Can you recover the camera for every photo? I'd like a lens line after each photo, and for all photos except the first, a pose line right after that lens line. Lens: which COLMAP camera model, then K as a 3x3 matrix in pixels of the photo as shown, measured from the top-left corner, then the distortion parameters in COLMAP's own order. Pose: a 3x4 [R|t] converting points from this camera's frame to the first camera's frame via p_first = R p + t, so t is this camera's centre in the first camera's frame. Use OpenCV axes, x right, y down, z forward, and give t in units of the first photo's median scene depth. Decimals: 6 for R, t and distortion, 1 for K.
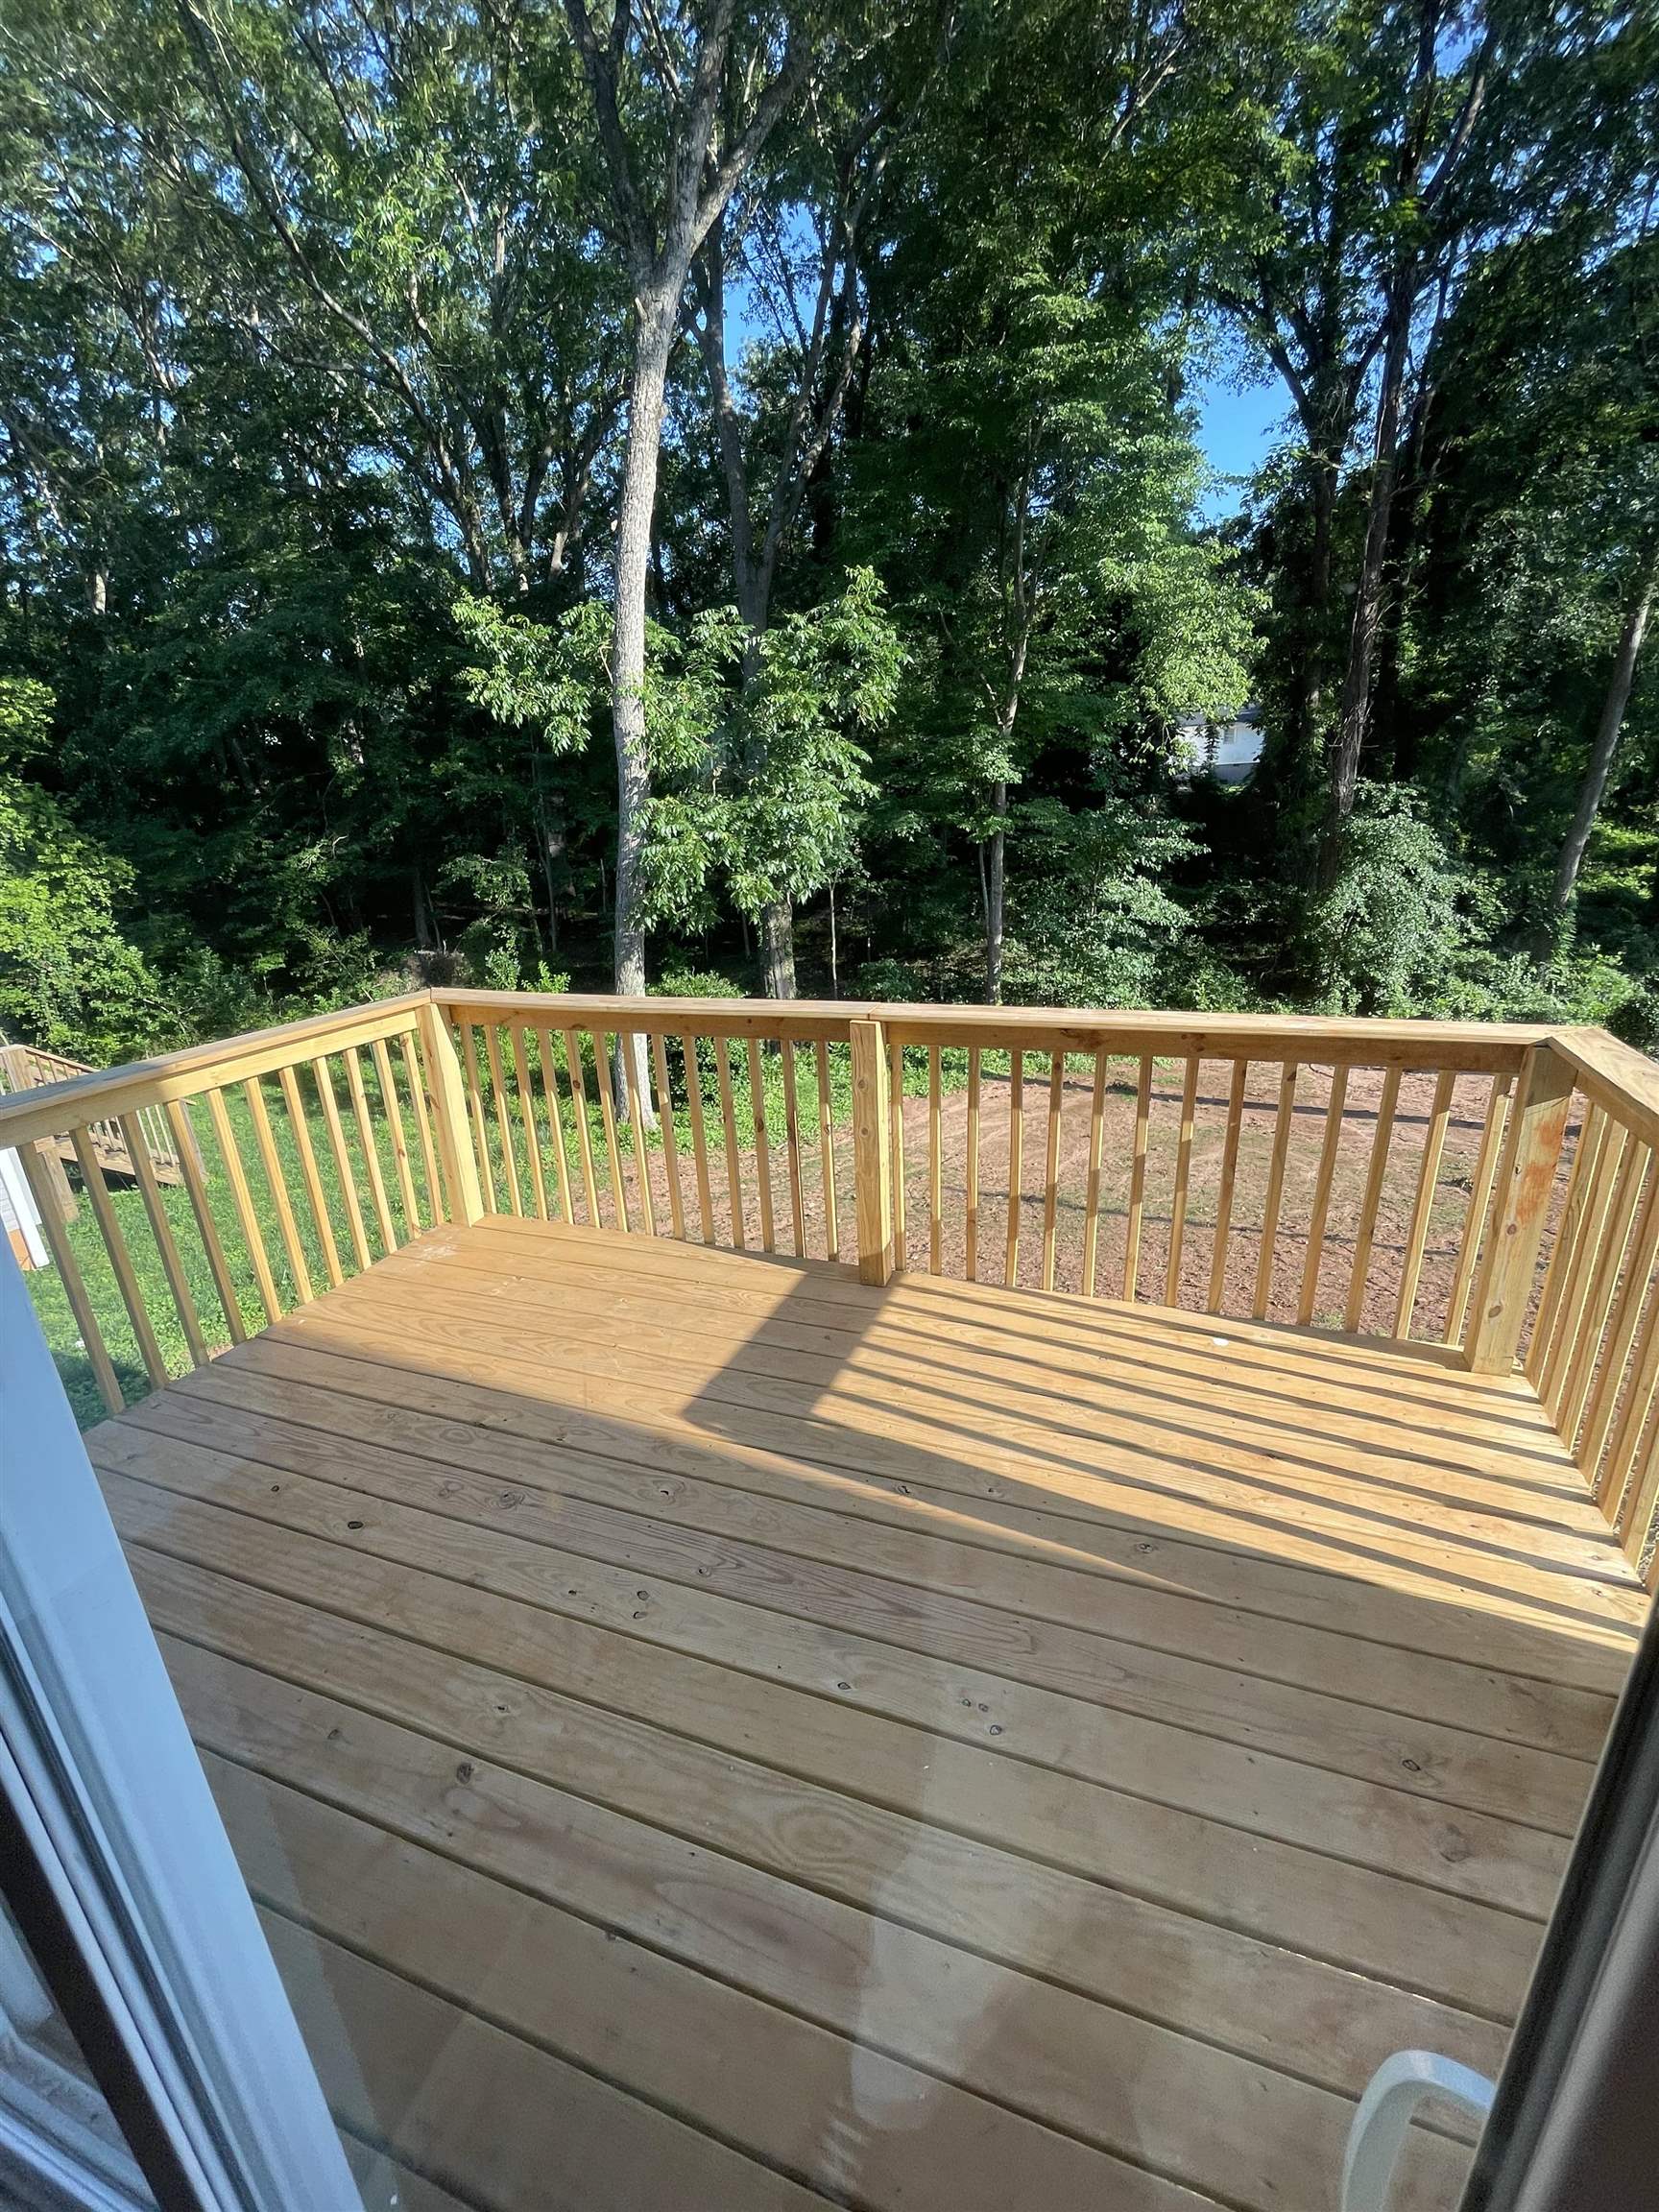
lens RADIAL K [[892.9, 0, 835.6], [0, 892.9, 1104.8], [0, 0, 1]] dist [-0.003142, -0.000587]
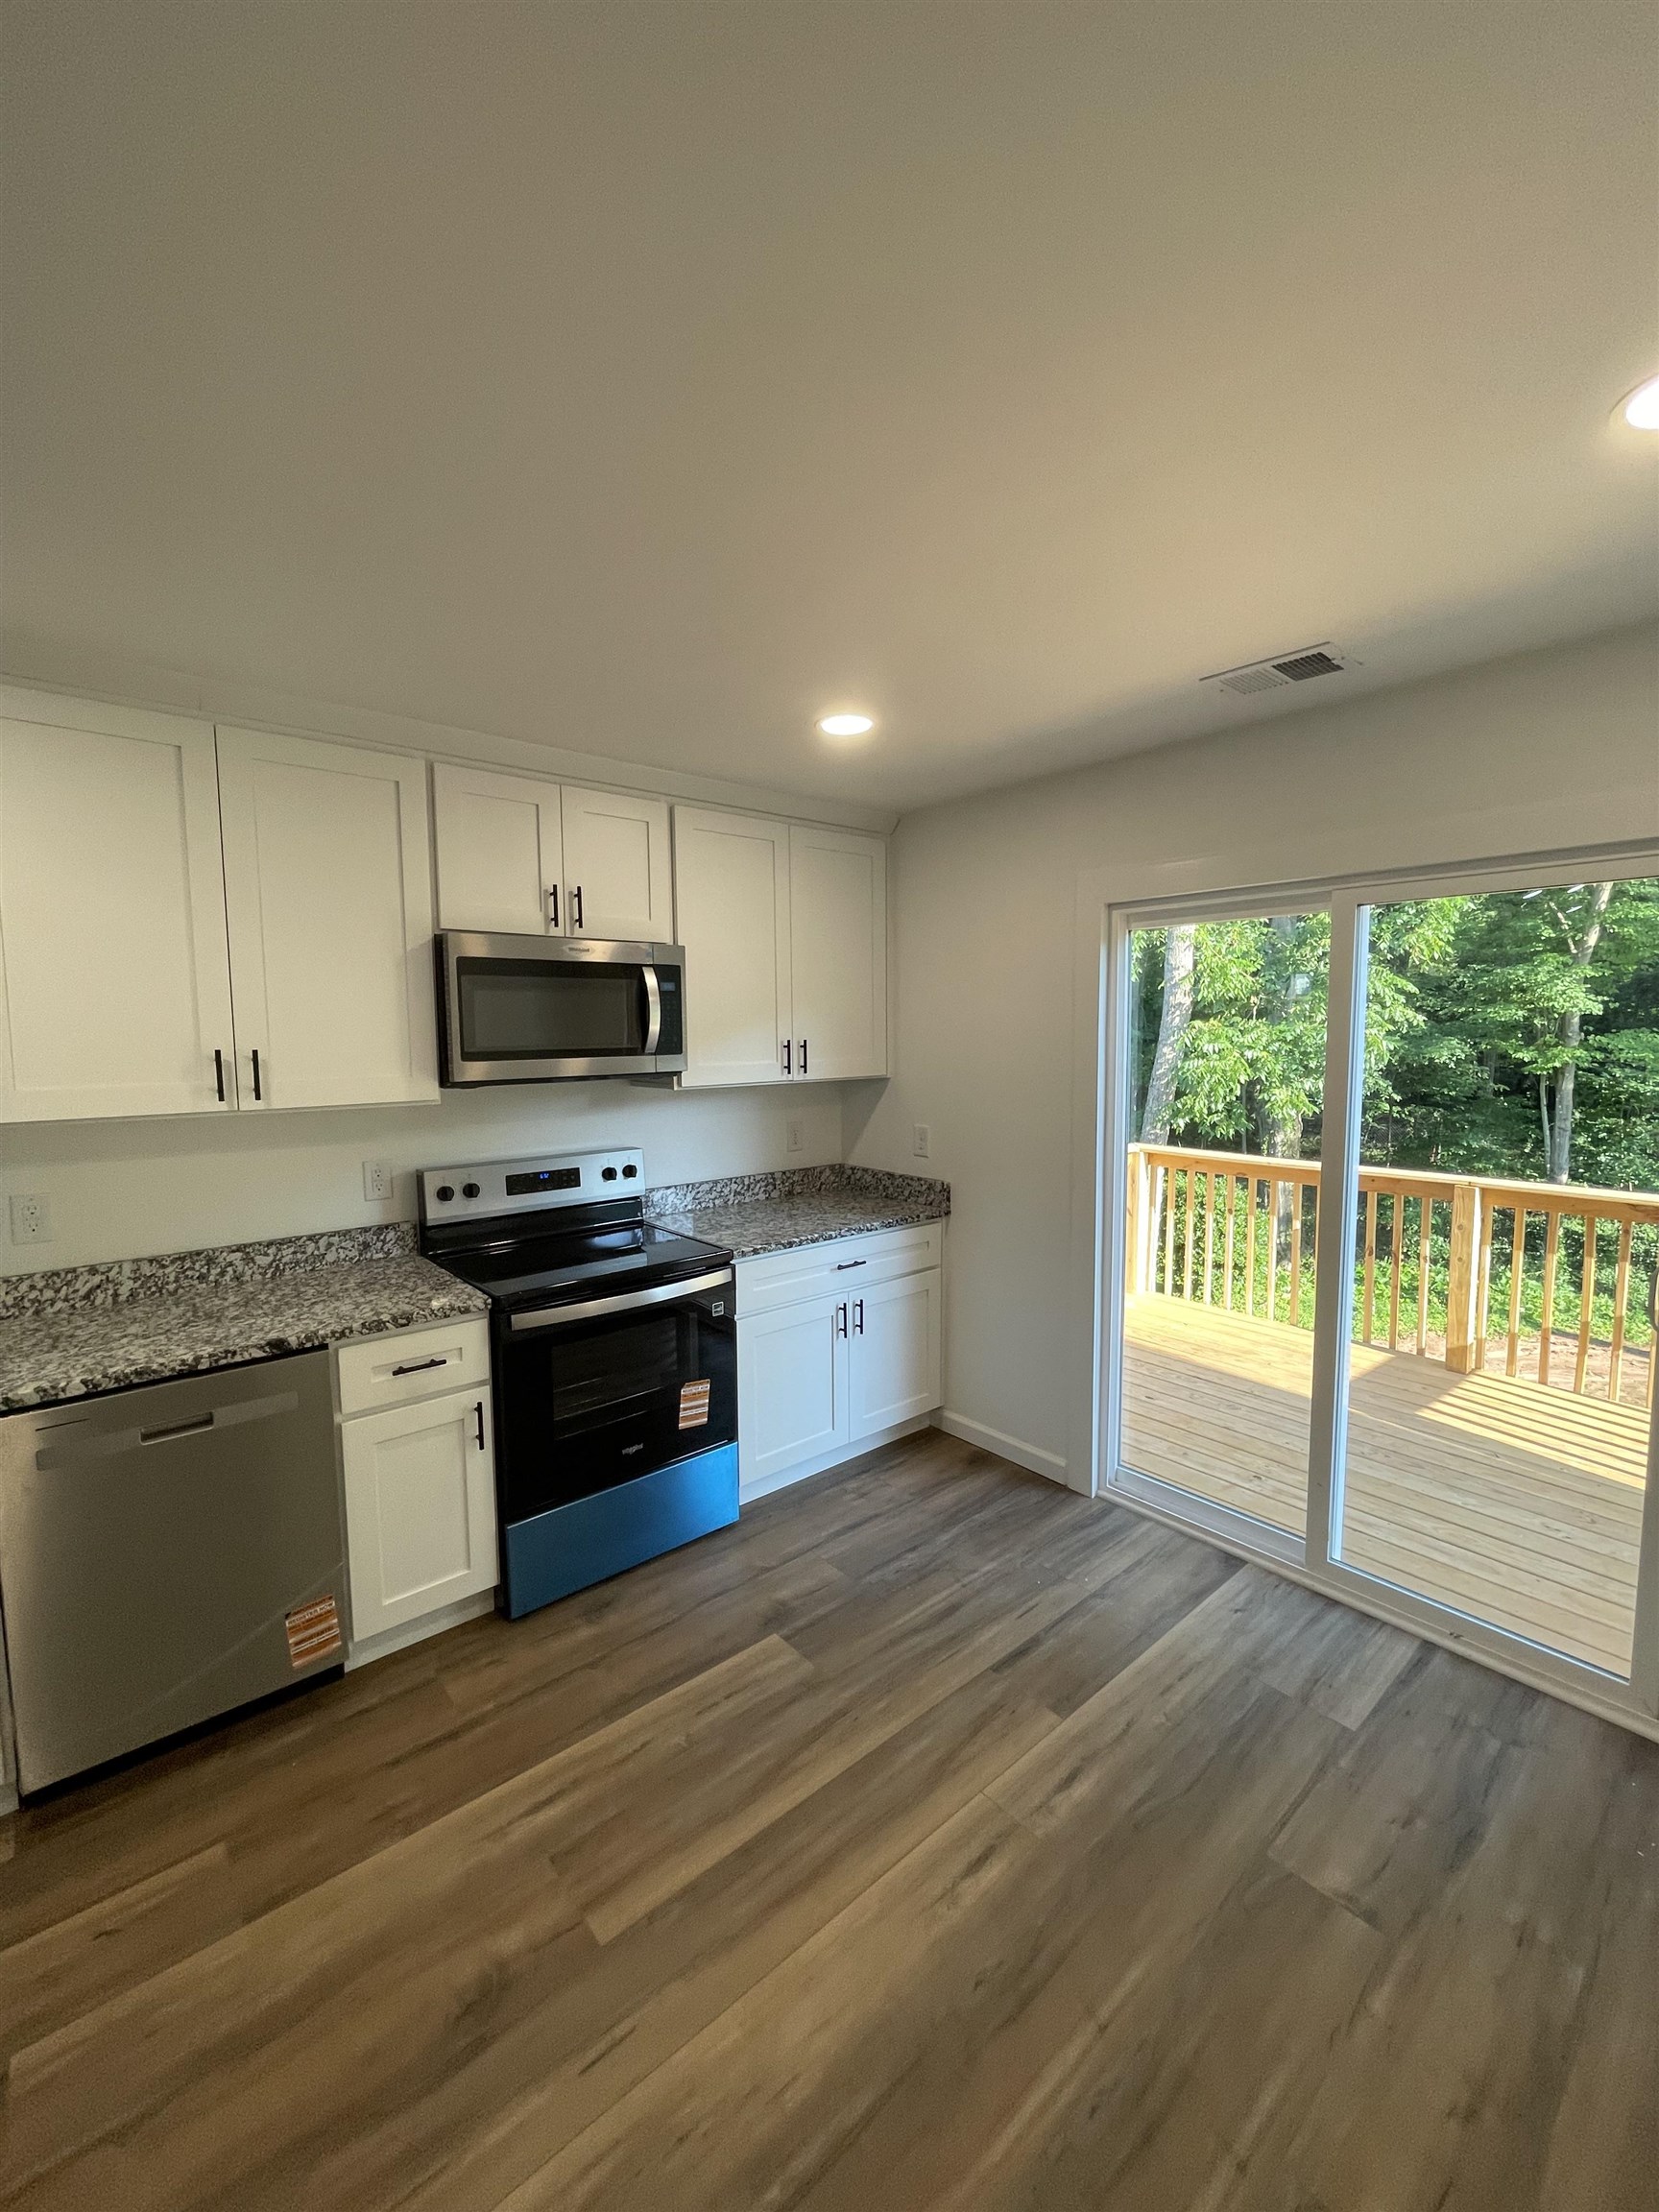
lens RADIAL K [[892.9, 0, 827.3], [0, 892.9, 1100.9], [0, 0, 1]] dist [-0.003142, -0.000587]
pose [[0.867721, 0.075773, -0.491242, -0.039863], [-0.184503, 0.966803, -0.176776, 0.053382], [0.461539, 0.244028, 0.852896, -0.191944]]
